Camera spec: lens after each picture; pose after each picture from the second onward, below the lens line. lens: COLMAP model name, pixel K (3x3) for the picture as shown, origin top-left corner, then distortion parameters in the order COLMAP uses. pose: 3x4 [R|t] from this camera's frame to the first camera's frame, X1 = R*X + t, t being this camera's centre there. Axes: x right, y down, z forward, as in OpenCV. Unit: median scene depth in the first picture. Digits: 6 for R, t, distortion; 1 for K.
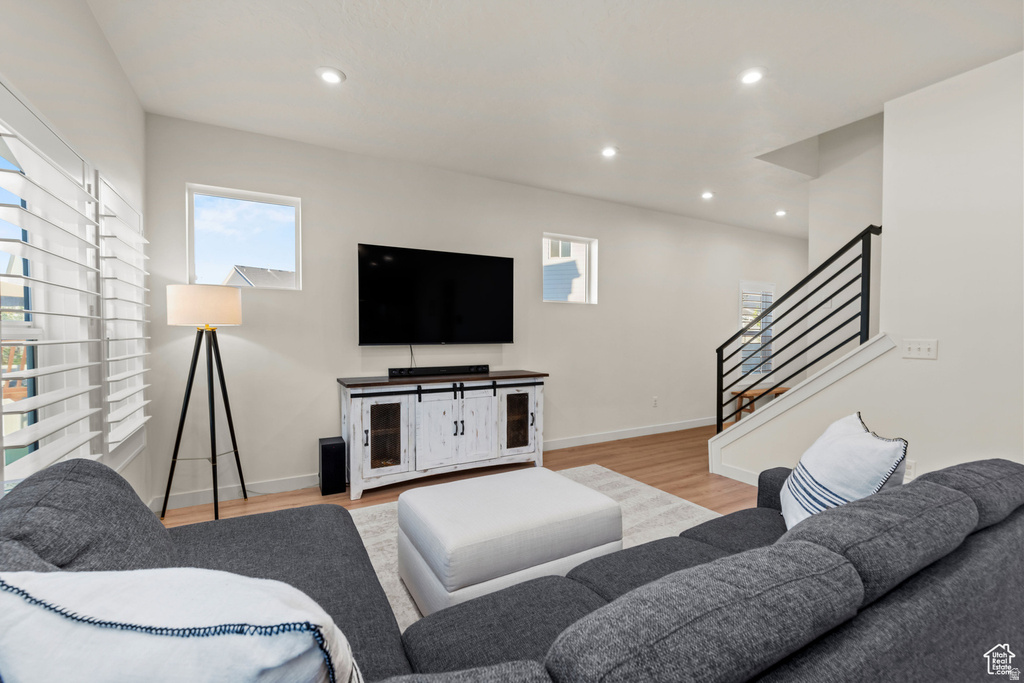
lens RADIAL K [[446.1, 0, 519.0], [0, 446.1, 347.2], [0, 0, 1]] dist [0.000253, -0.000531]
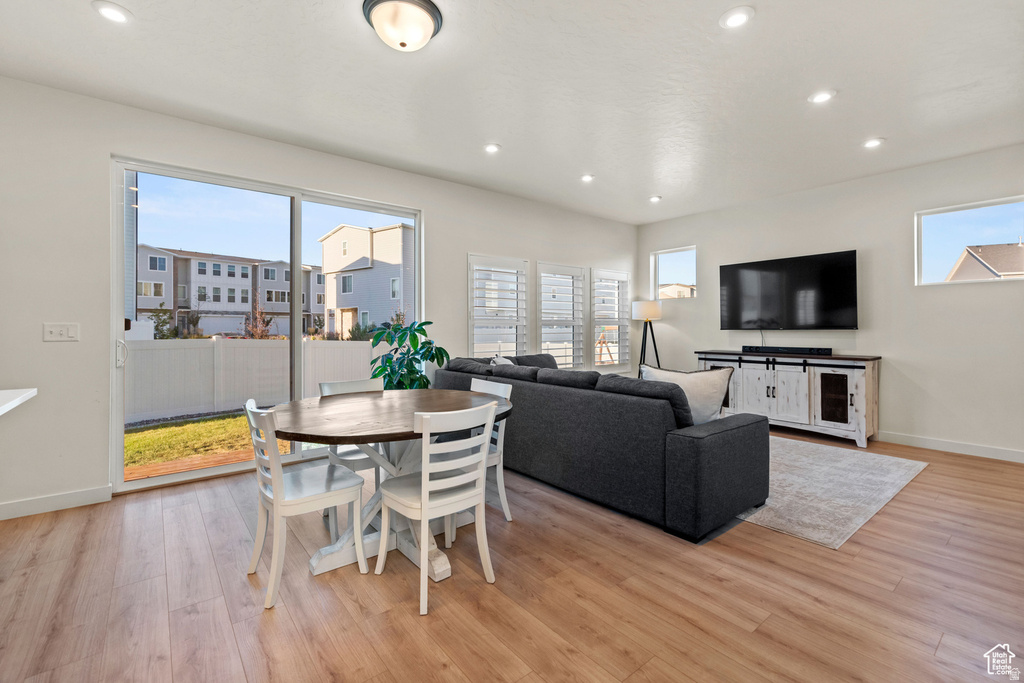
lens RADIAL K [[446.1, 0, 512.8], [0, 446.1, 325.0], [0, 0, 1]] dist [0.000253, -0.000531]
pose [[0.147912, -0.008144, -0.988967, 1.049501], [-0.025057, 0.999614, -0.011979, 0.016135], [0.988683, 0.026553, 0.147651, 0.032767]]
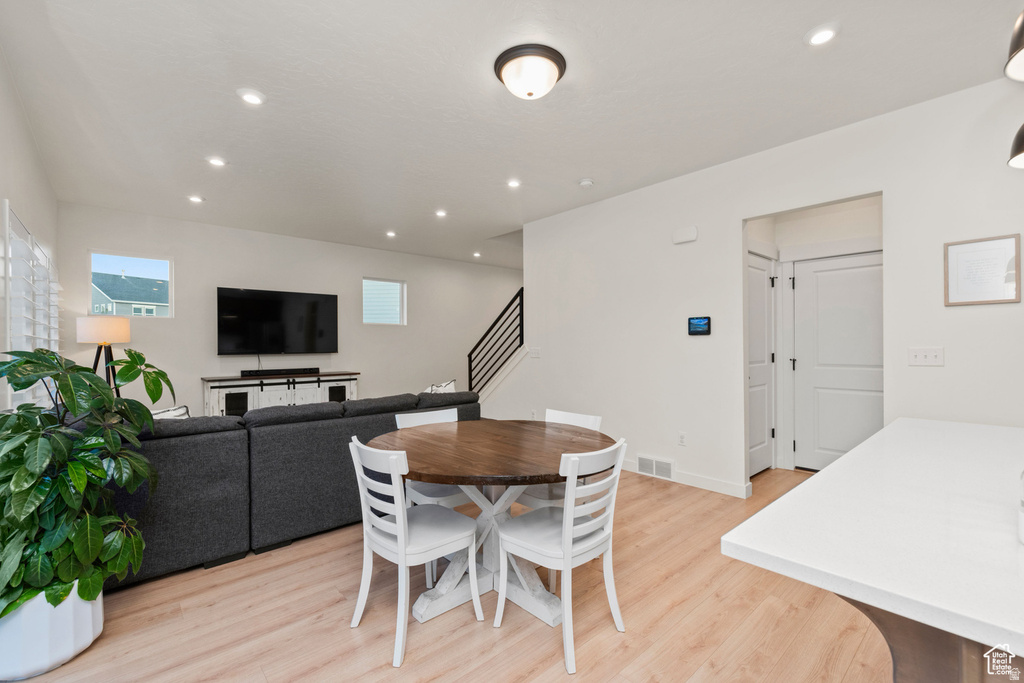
lens RADIAL K [[446.1, 0, 518.8], [0, 446.1, 345.4], [0, 0, 1]] dist [0.000253, -0.000531]
pose [[0.975916, -0.006835, 0.218041, 0.284017], [0.013205, 0.999527, -0.027769, 0.017699], [-0.217748, 0.029980, 0.975545, -0.642164]]
